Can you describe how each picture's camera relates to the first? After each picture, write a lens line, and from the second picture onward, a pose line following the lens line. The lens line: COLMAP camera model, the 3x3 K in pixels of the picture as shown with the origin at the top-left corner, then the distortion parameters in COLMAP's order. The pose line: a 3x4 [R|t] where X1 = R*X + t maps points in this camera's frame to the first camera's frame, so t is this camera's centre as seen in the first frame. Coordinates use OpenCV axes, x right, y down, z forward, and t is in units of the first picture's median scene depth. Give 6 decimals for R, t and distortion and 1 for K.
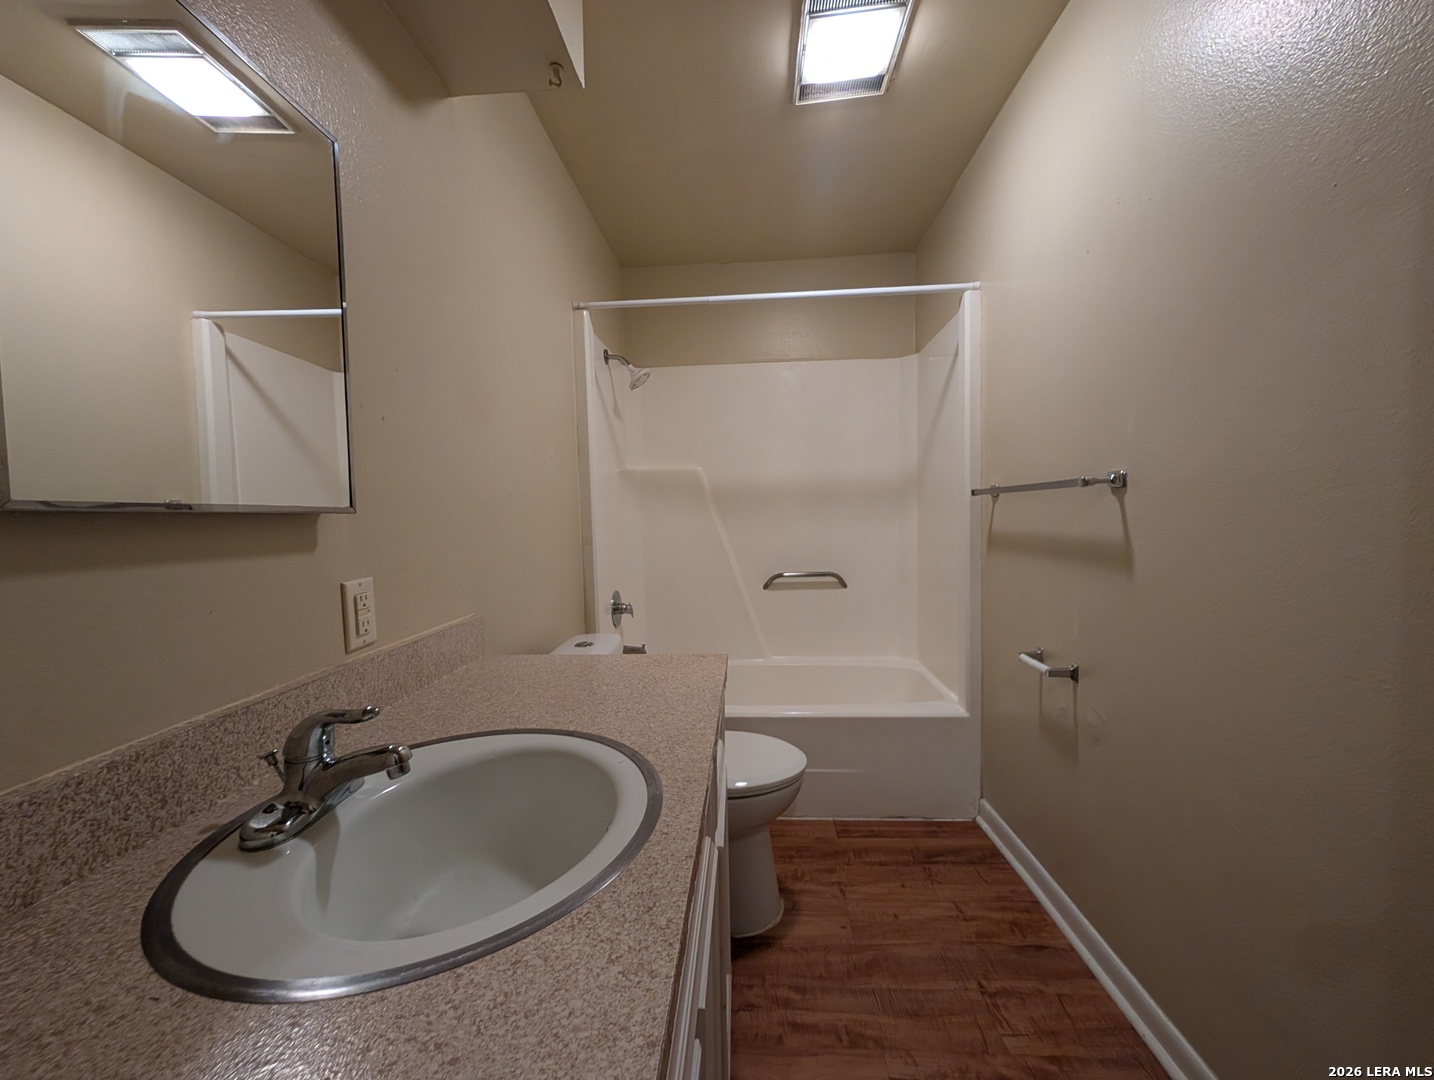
lens RADIAL K [[546.6, 0, 718.6], [0, 546.6, 539.6], [0, 0, 1]] dist [-0.000932, 0.000062]
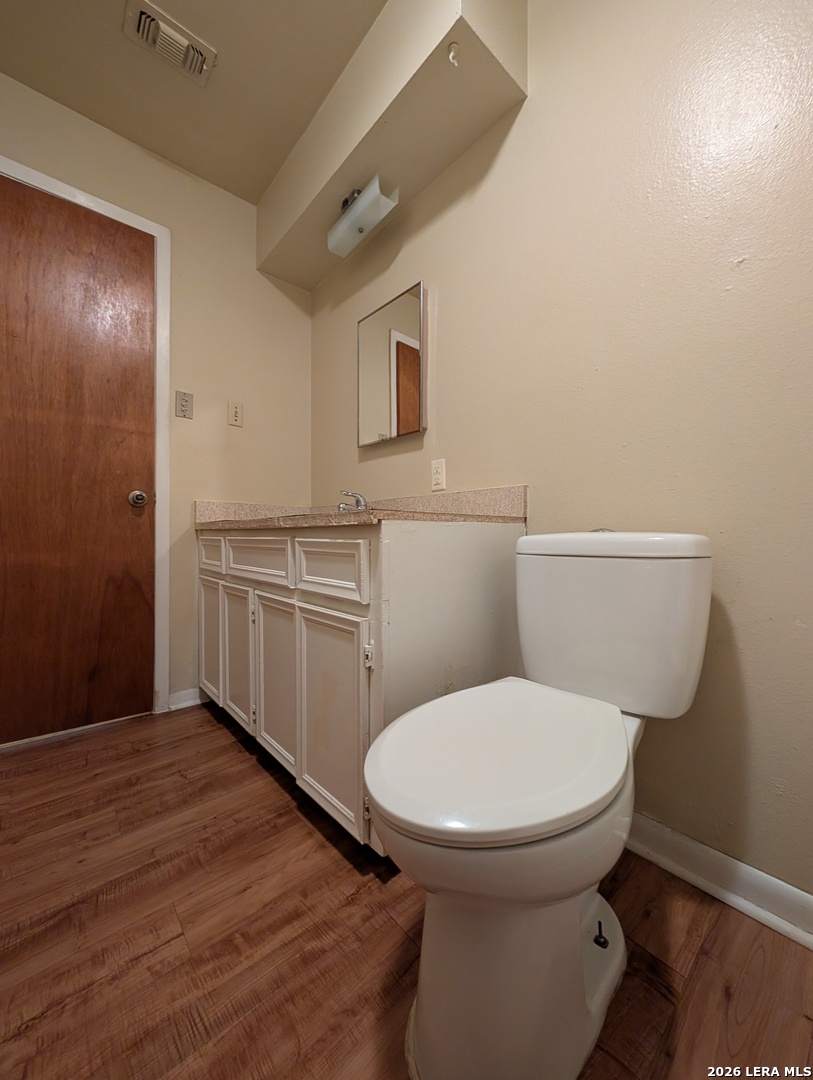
lens RADIAL K [[411.6, 0, 403.1], [0, 411.6, 539.2], [0, 0, 1]] dist [-0.000932, 0.000062]
pose [[-0.716604, 0.020592, -0.697176, 0.467464], [-0.021302, 0.998452, 0.051386, 0.229382], [0.697155, 0.051675, -0.715056, 1.553615]]
